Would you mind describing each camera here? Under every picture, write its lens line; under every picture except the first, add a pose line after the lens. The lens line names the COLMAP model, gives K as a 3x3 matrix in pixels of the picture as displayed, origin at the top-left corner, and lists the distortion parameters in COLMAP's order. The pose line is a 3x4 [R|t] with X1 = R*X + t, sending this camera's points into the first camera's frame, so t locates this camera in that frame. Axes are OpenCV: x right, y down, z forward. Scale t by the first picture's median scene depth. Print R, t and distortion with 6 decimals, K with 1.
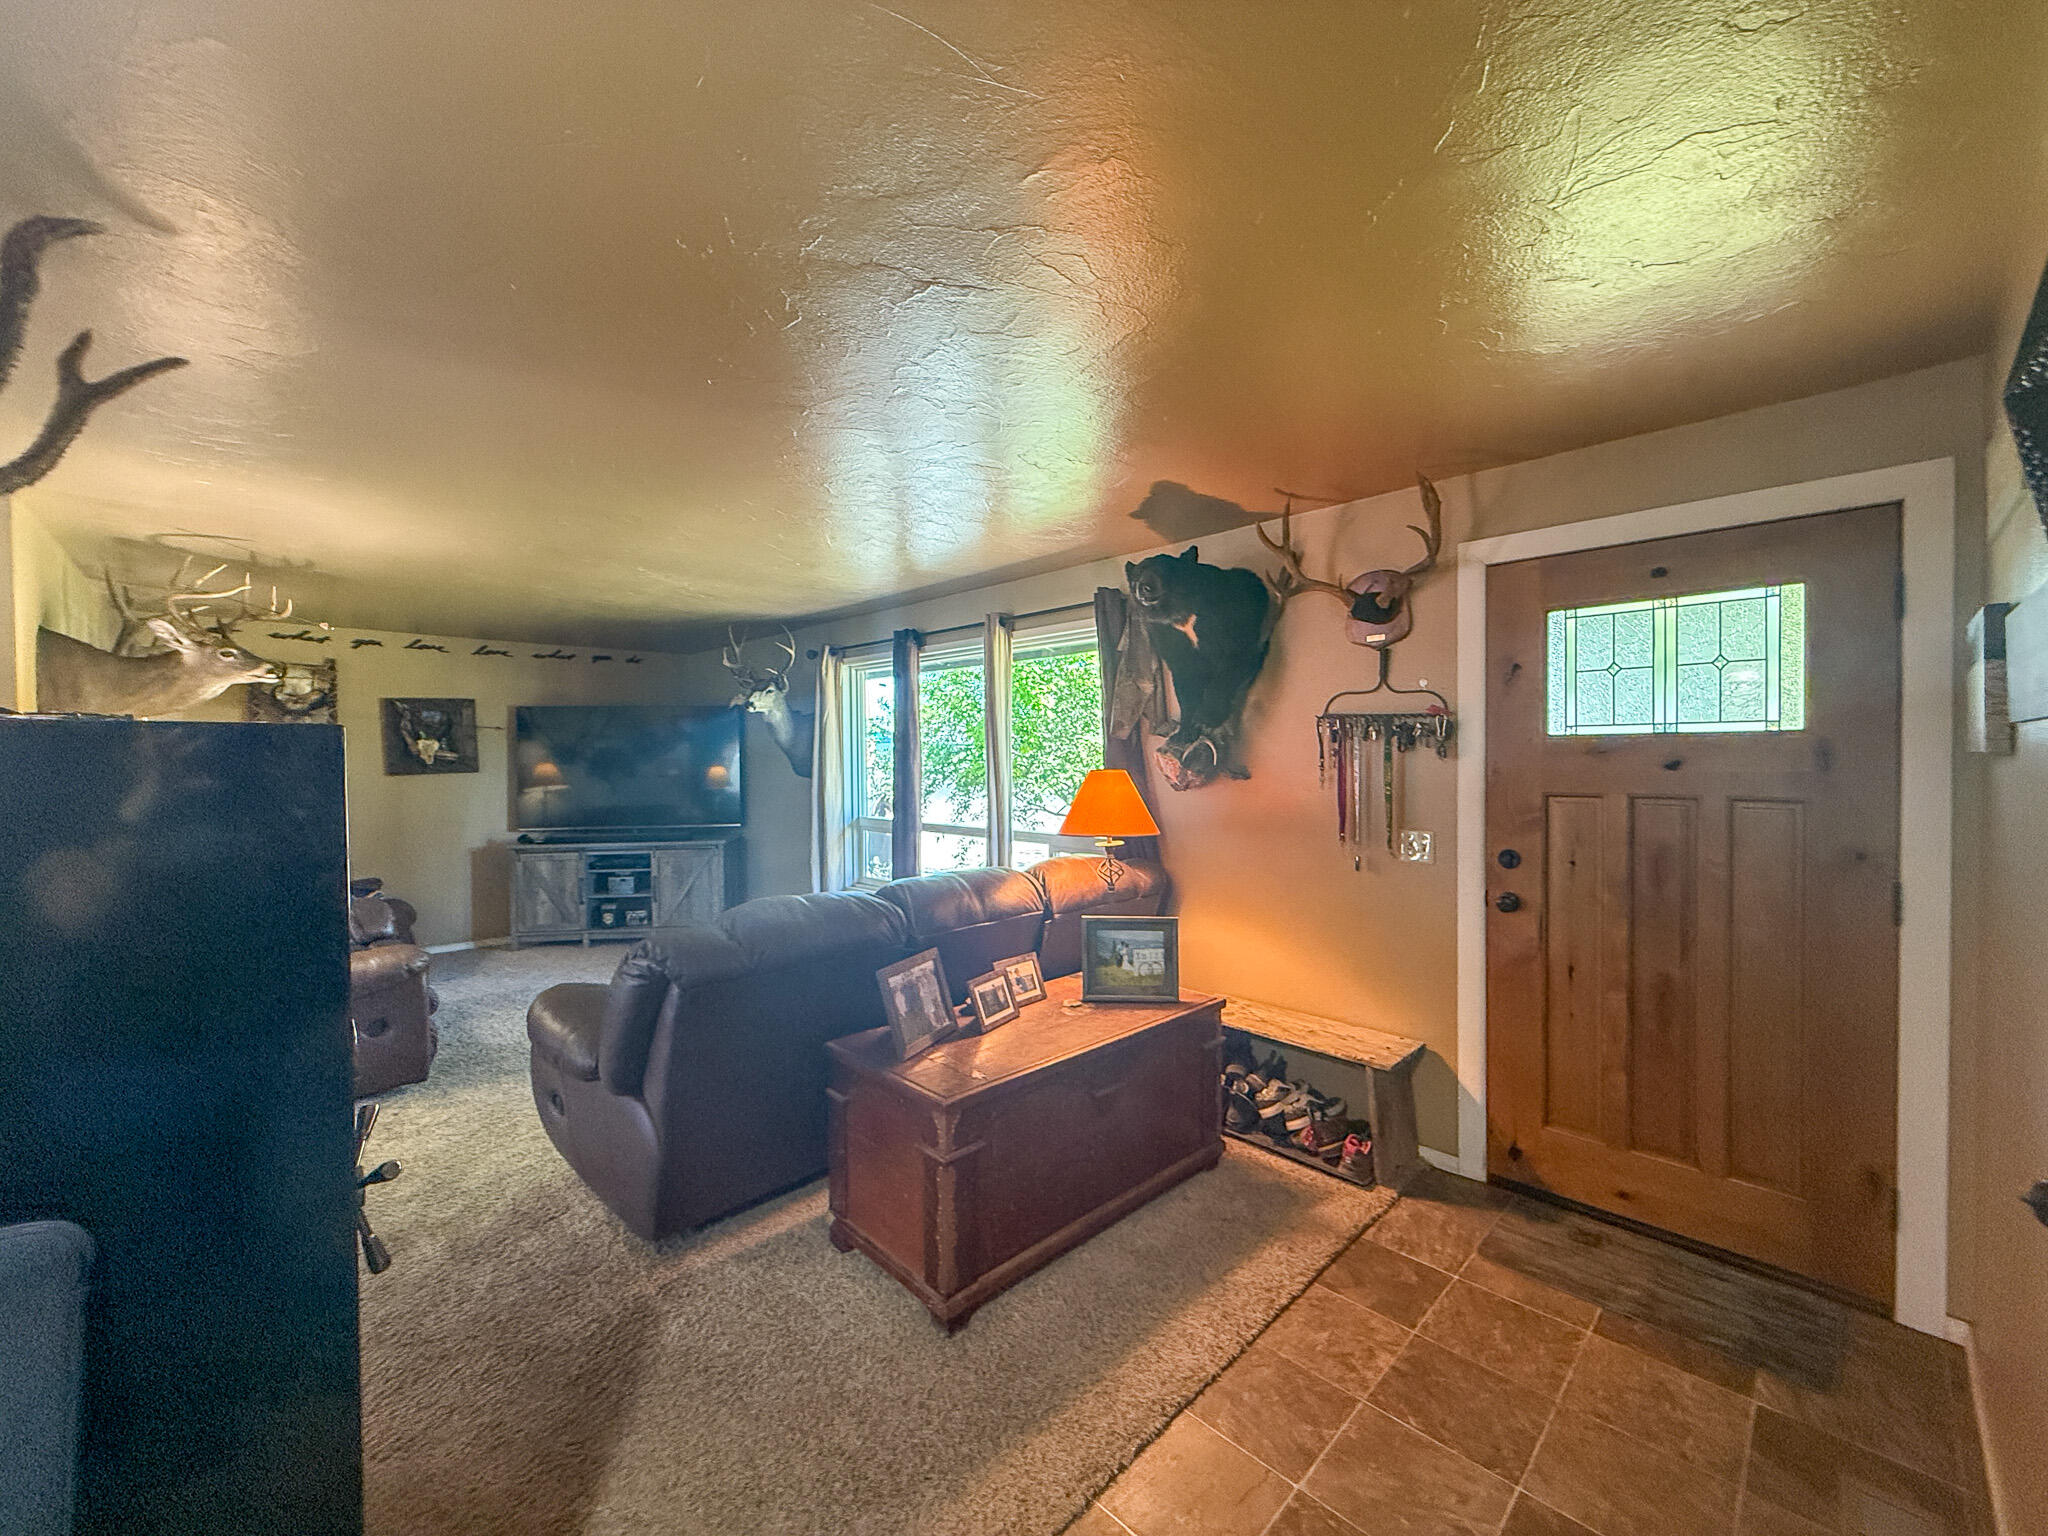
lens RADIAL K [[817.5, 0, 1019.1], [0, 817.5, 765.8], [0, 0, 1]] dist [-0.000494, -0.000042]
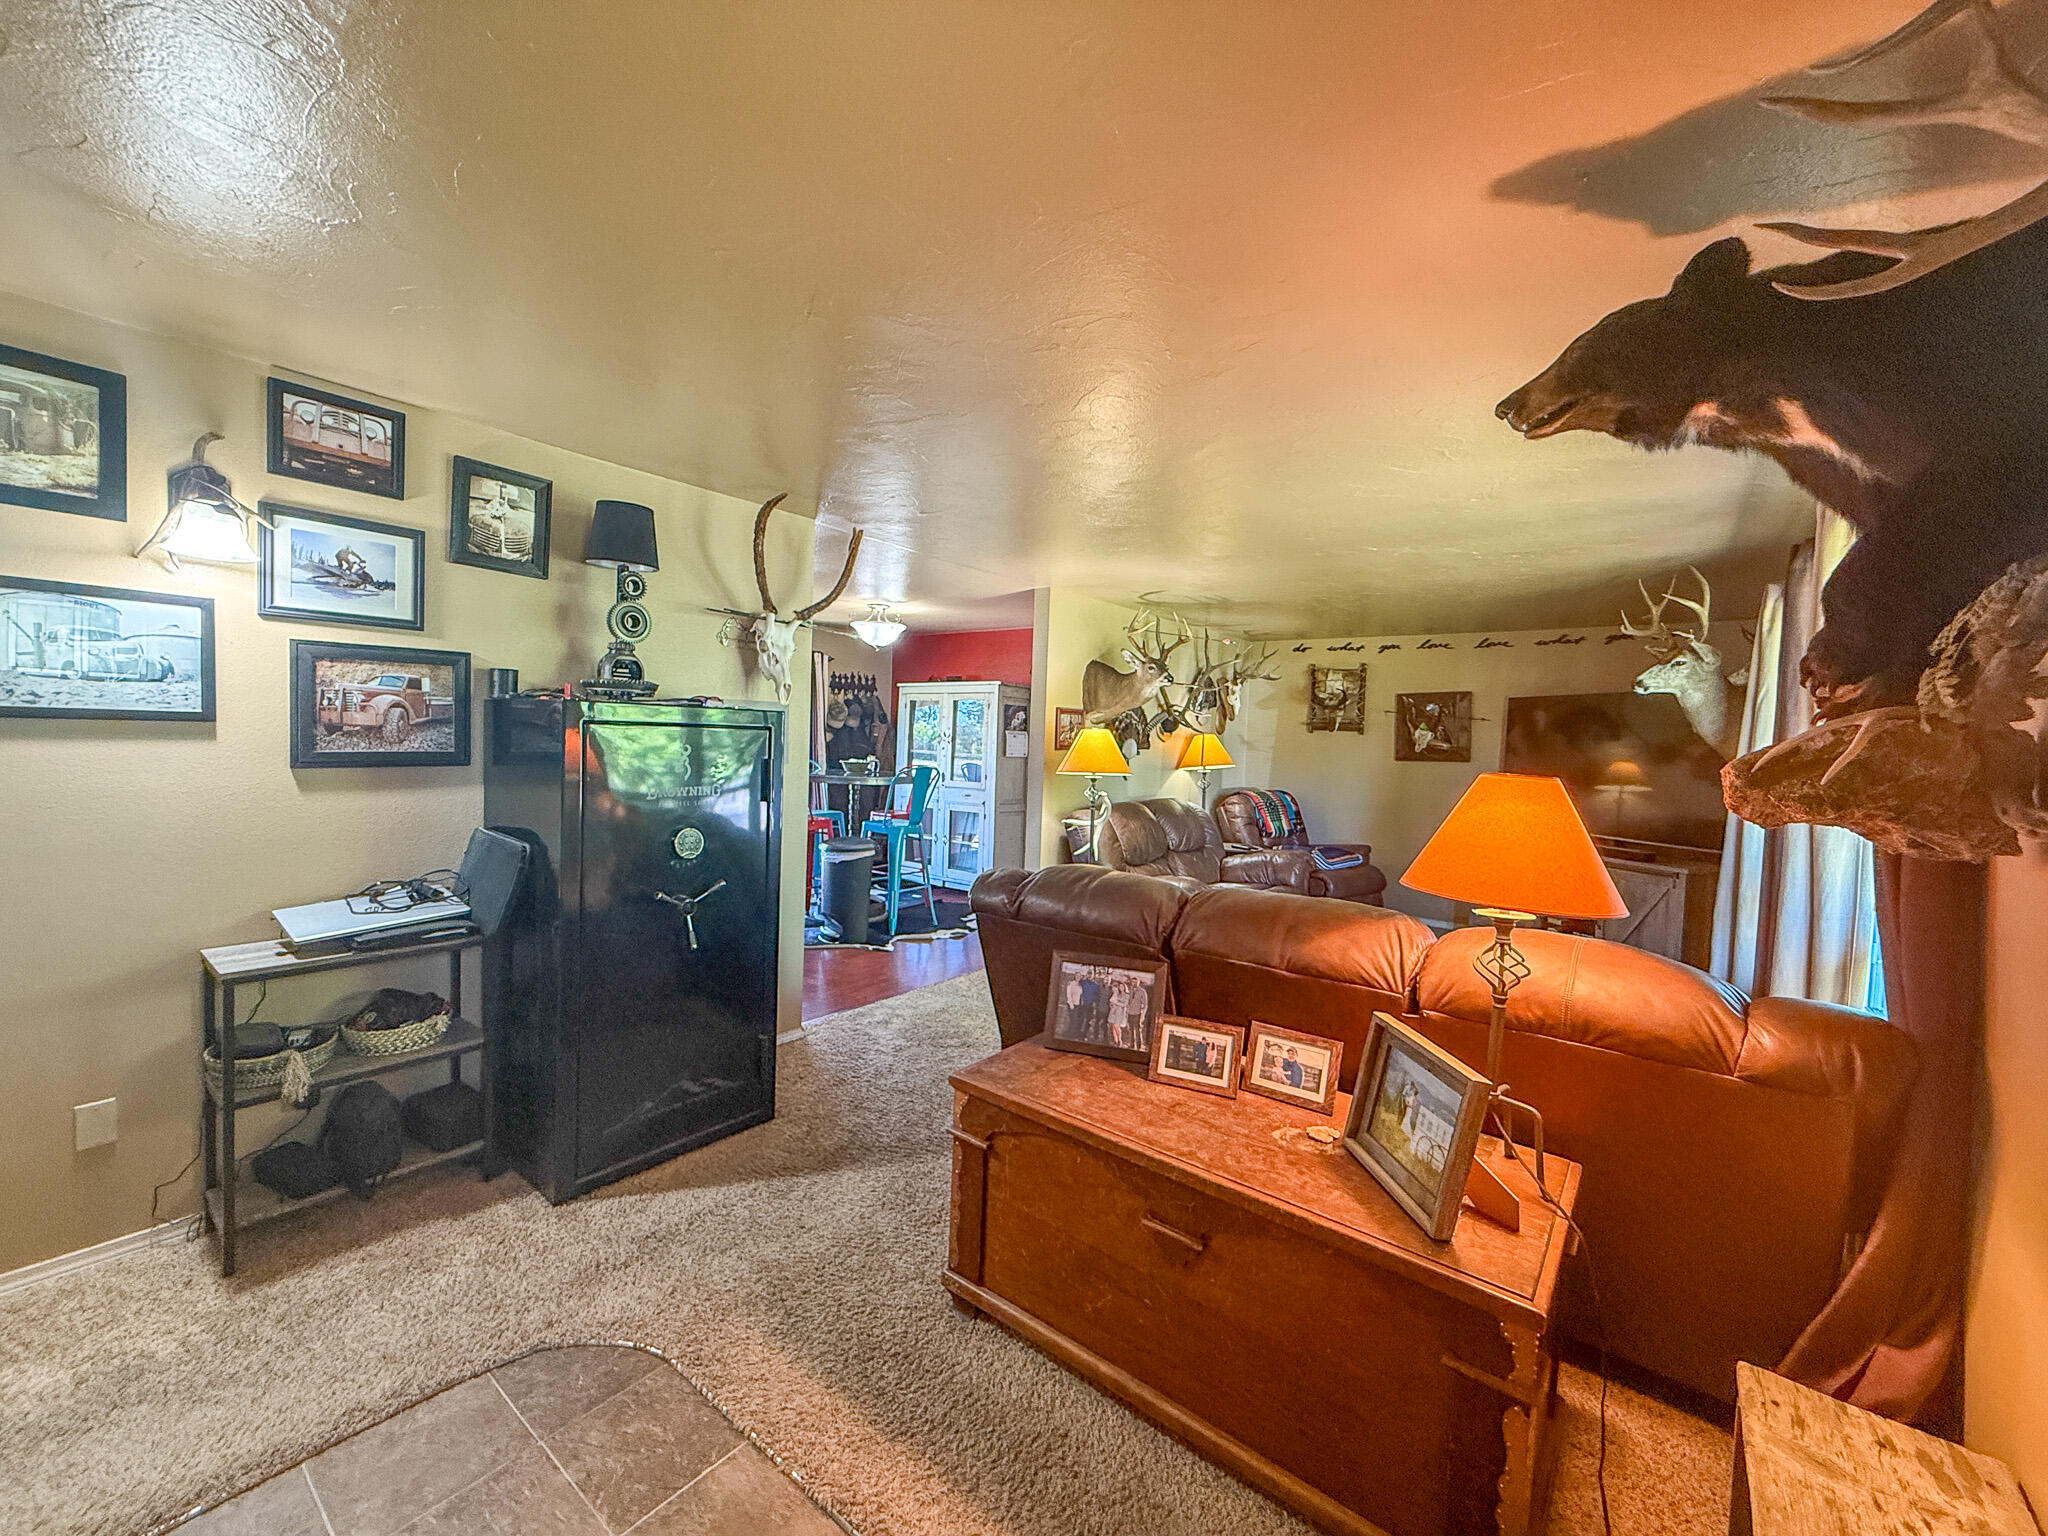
lens RADIAL K [[817.5, 0, 1019.1], [0, 817.5, 765.8], [0, 0, 1]] dist [-0.000494, -0.000042]
pose [[0.130430, 0.050157, -0.990188, 0.629420], [-0.050988, 0.997737, 0.043823, -0.008549], [0.990146, 0.044772, 0.132692, 0.655863]]
